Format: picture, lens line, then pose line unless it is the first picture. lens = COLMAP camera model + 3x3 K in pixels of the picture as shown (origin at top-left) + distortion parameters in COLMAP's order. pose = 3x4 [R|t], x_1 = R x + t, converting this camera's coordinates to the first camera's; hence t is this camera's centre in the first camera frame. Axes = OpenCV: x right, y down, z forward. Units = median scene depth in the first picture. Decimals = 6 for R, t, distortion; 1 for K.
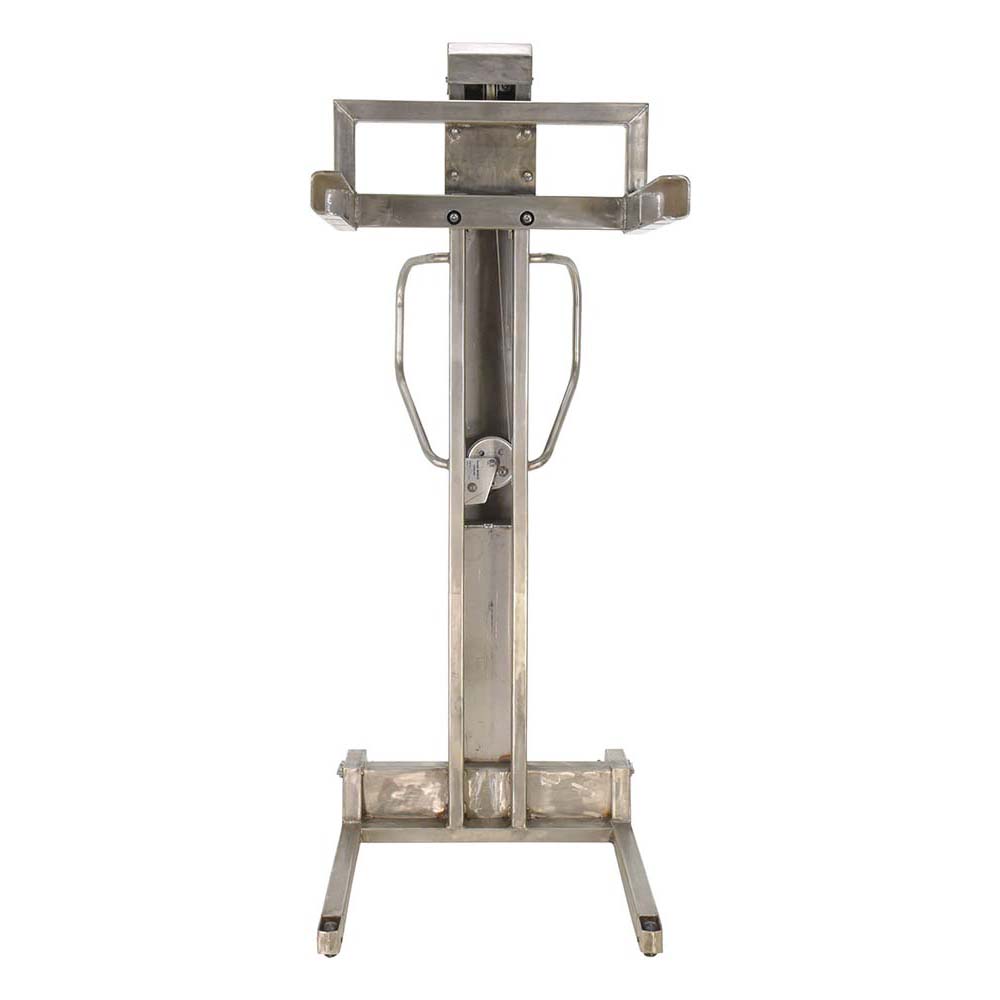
lens RADIAL K [[1565.3, 0, 499.7], [0, 1565.3, 474.3], [0, 0, 1]] dist [-0.003594, 0.000409]
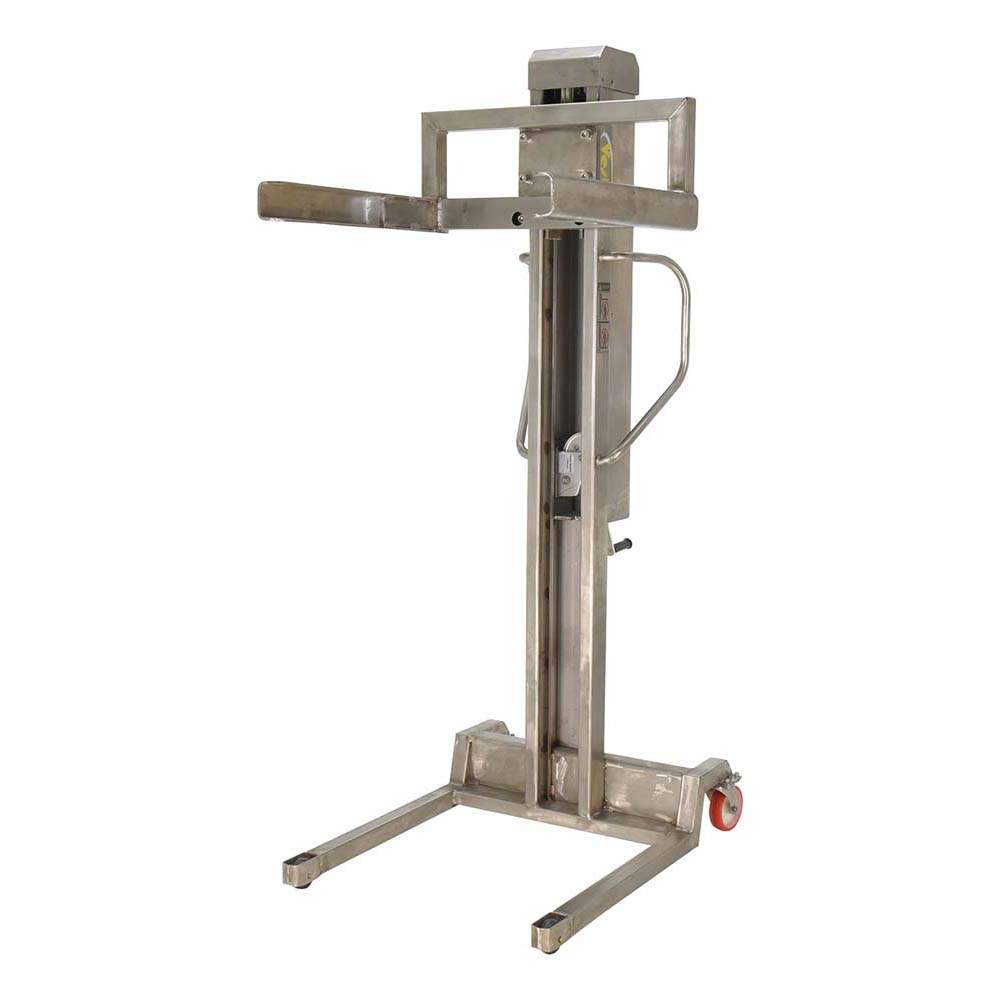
lens RADIAL K [[1565.3, 0, 499.7], [0, 1565.3, 474.3], [0, 0, 1]] dist [-0.003594, 0.000409]
pose [[0.845281, 0.062724, -0.530628, 0.533329], [-0.062222, 0.997885, 0.018837, -0.012909], [0.530687, 0.017094, 0.847396, 0.113555]]
